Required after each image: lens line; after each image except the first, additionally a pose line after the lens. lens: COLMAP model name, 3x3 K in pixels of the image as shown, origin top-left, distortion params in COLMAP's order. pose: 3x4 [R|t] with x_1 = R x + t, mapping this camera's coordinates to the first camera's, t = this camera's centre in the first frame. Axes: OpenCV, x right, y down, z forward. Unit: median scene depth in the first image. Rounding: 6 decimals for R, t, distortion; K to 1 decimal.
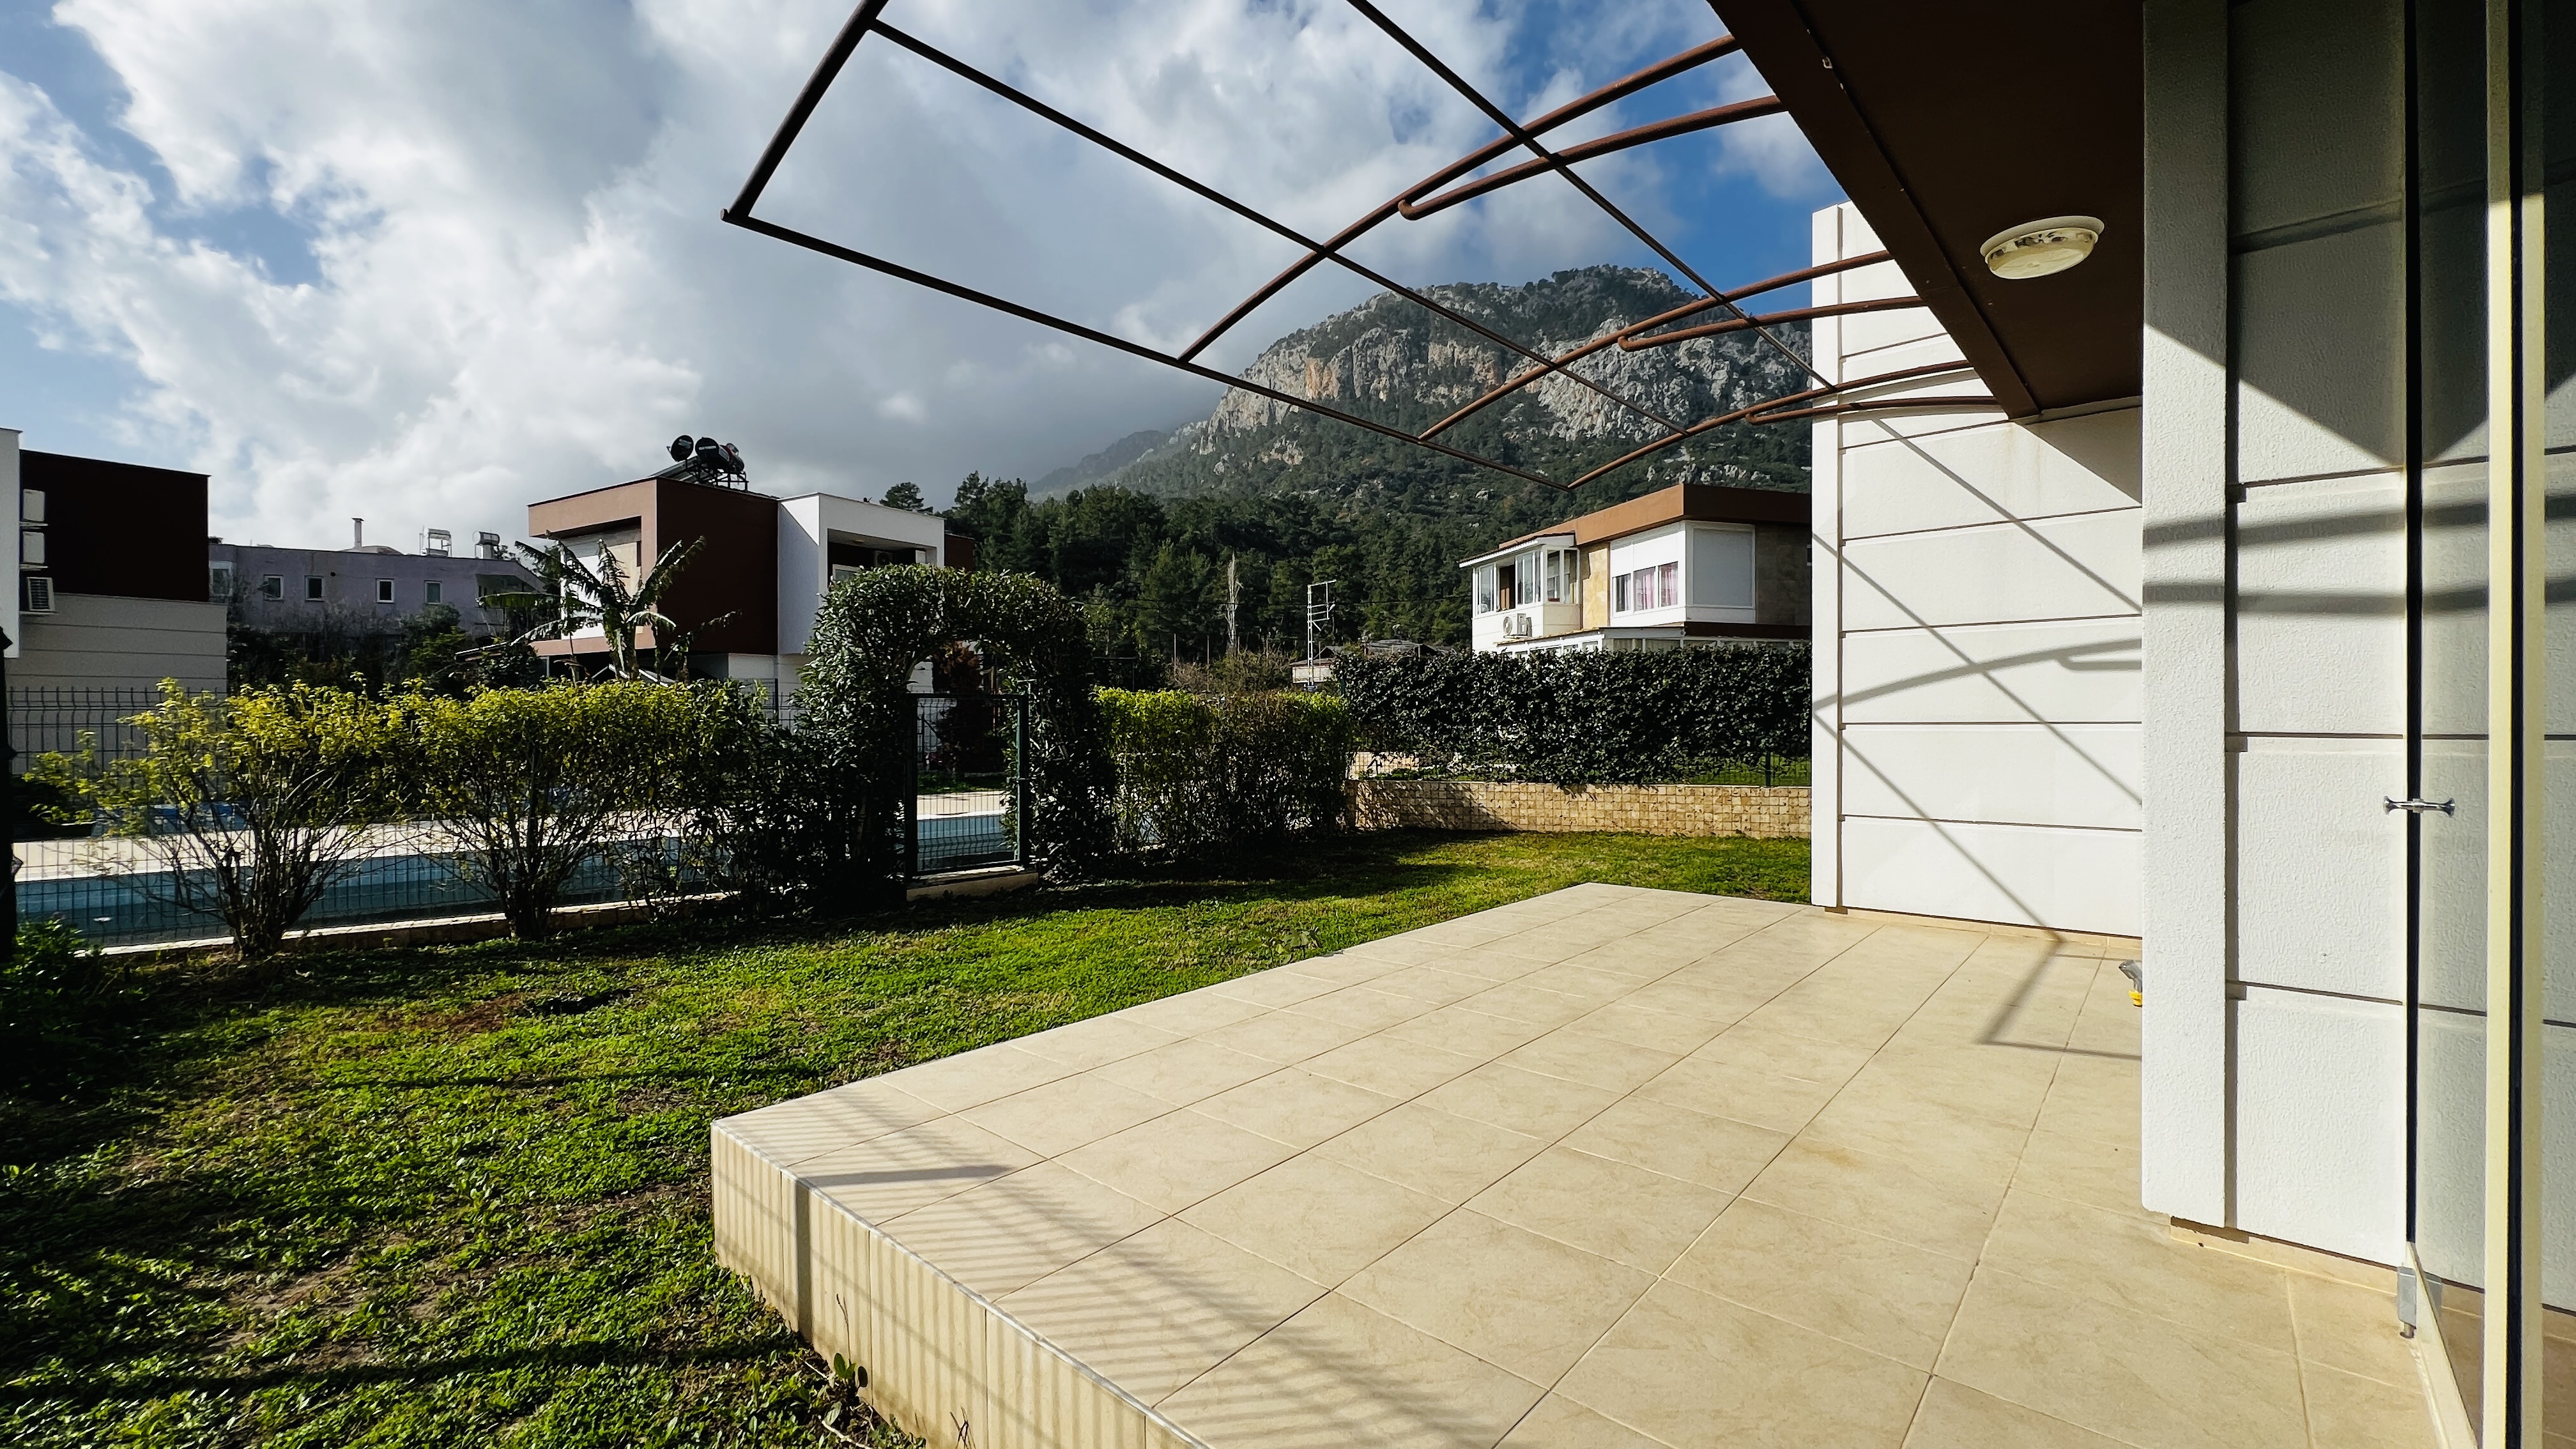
lens RADIAL K [[1030.6, 0, 1281.7], [0, 1030.6, 718.2], [0, 0, 1]] dist [-0.001519, 0.000418]
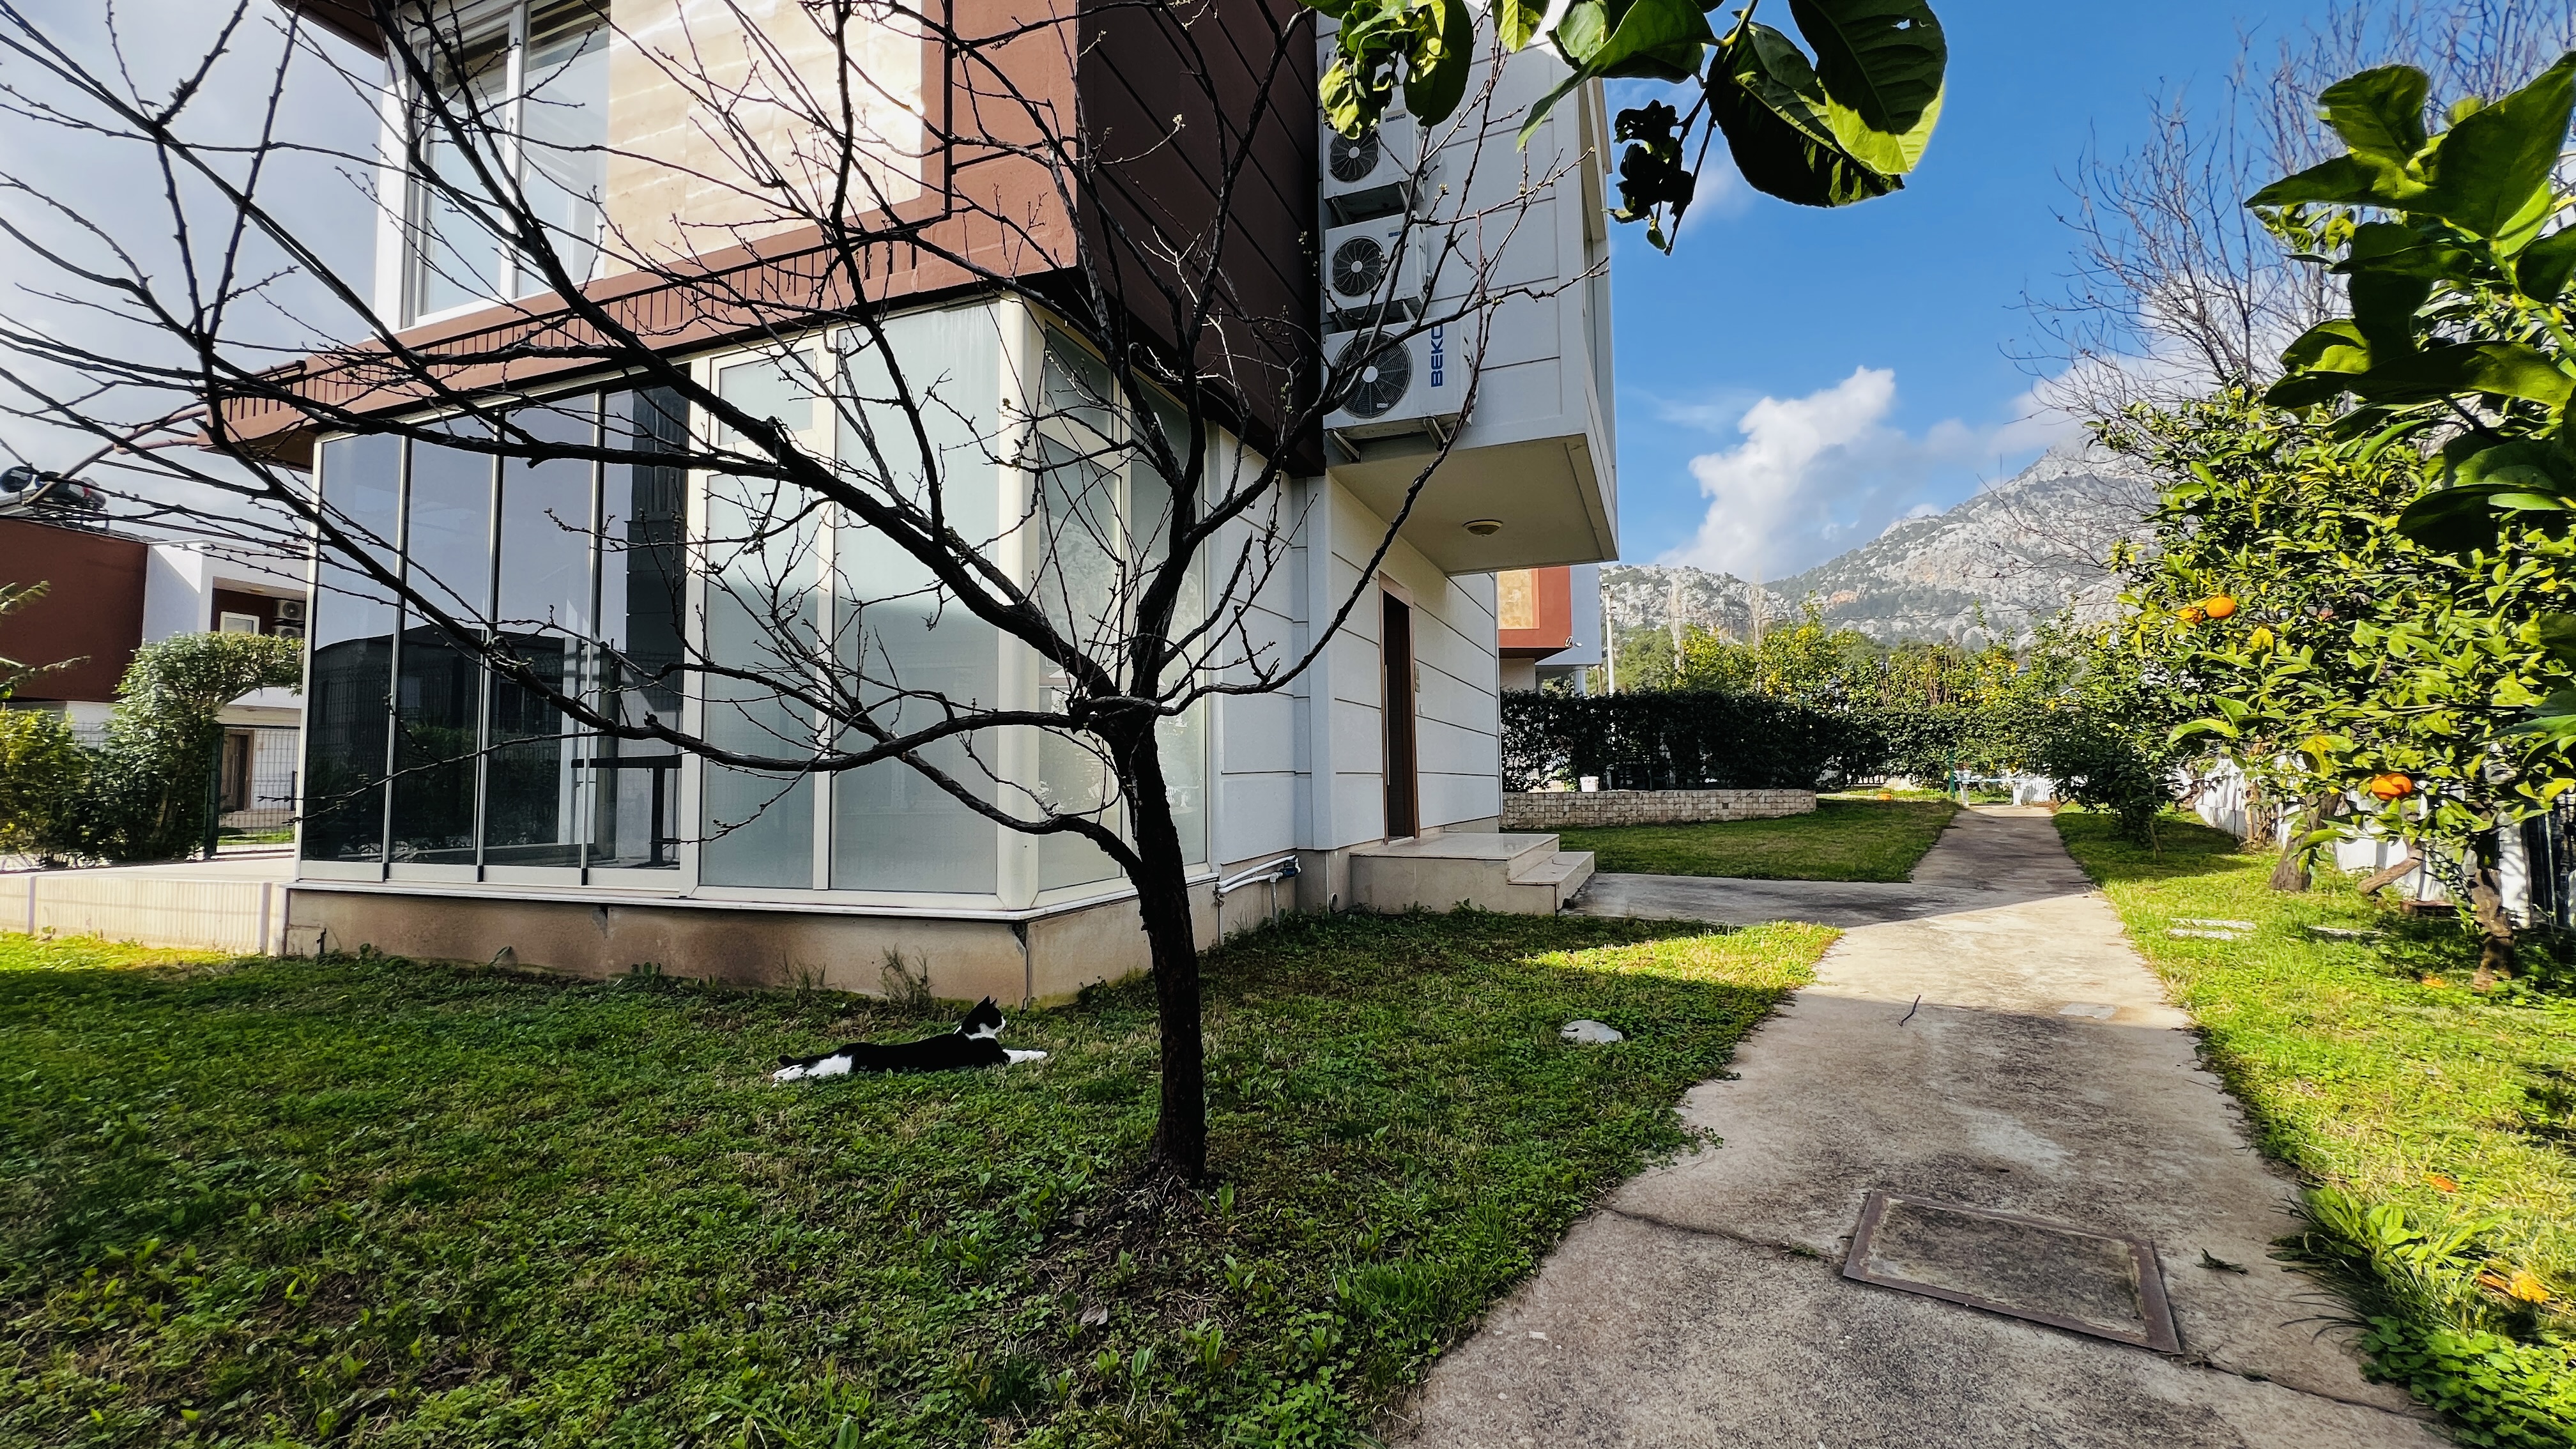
lens RADIAL K [[1030.6, 0, 1281.7], [0, 1030.6, 718.2], [0, 0, 1]] dist [-0.001519, 0.000418]
pose [[0.933135, 0.016314, 0.359156, 0.508755], [0.008939, 0.997608, -0.068541, 0.080817], [-0.359416, 0.067168, 0.930757, -0.859333]]
